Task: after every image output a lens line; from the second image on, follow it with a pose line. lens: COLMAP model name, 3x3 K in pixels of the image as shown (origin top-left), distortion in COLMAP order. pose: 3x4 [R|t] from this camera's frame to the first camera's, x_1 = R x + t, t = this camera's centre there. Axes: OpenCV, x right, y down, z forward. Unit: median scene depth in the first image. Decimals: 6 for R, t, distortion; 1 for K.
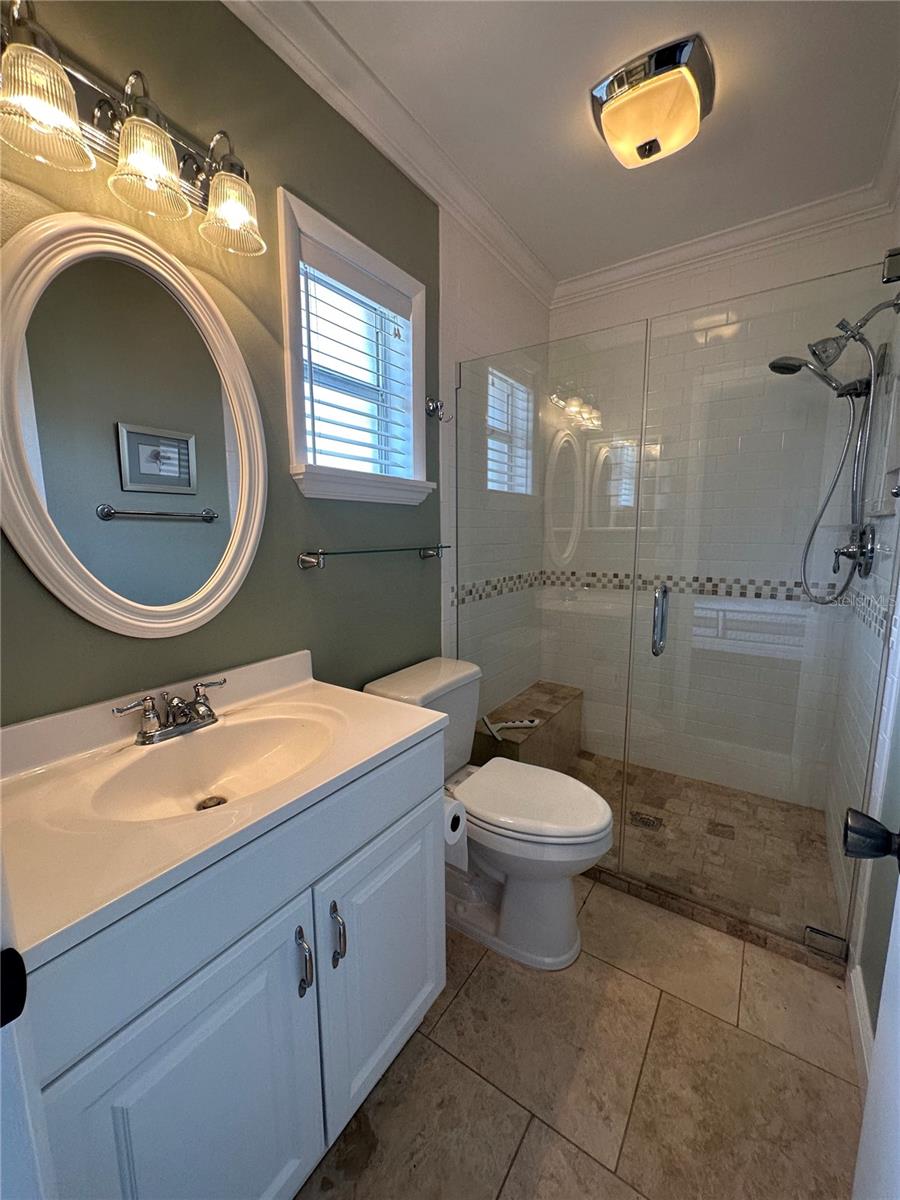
lens RADIAL K [[481.2, 0, 450.4], [0, 481.2, 600.8], [0, 0, 1]] dist [-0.000920, 0.000231]
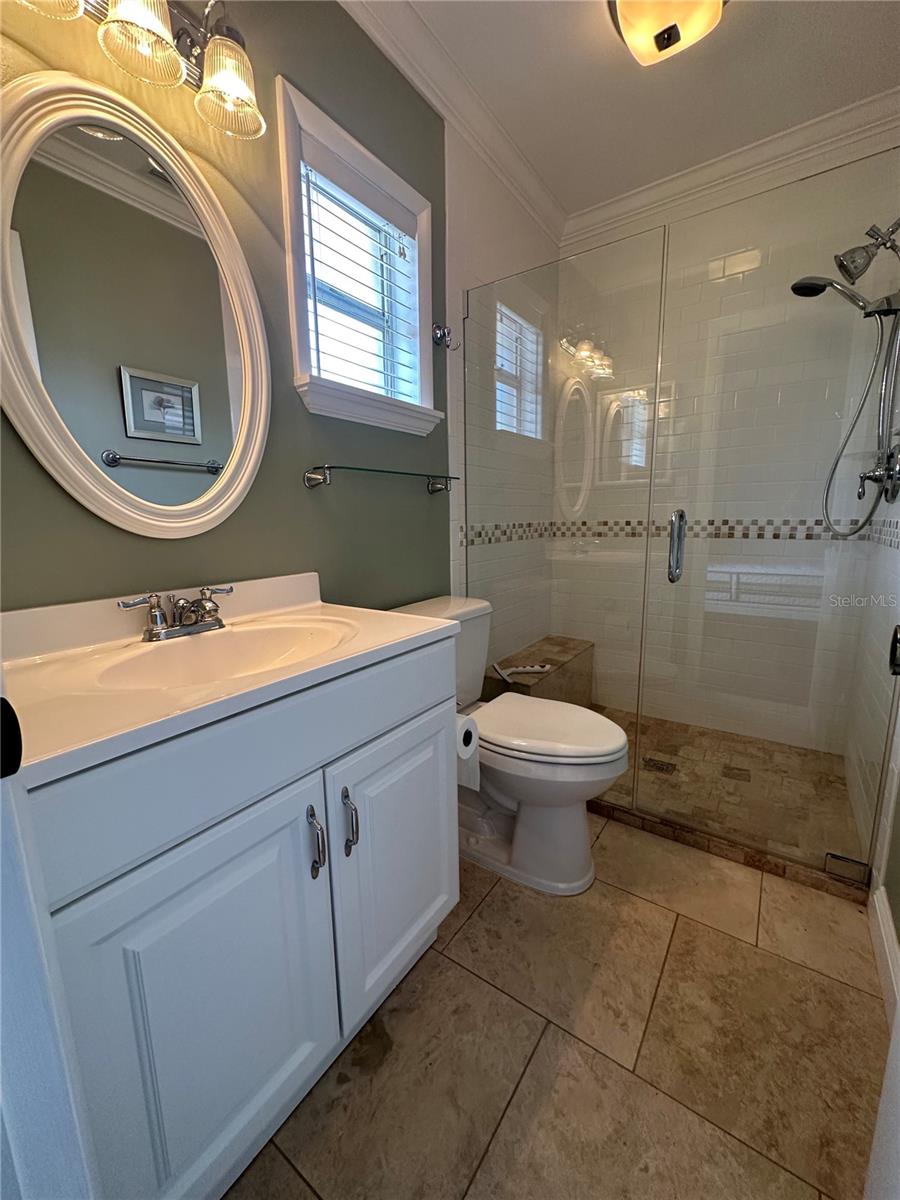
lens RADIAL K [[481.2, 0, 447.9], [0, 481.2, 598.9], [0, 0, 1]] dist [-0.000920, 0.000231]
pose [[0.999770, -0.008172, -0.019810, -0.006136], [0.008705, 0.999599, 0.026937, 0.112594], [0.019582, -0.027103, 0.999441, 0.018985]]
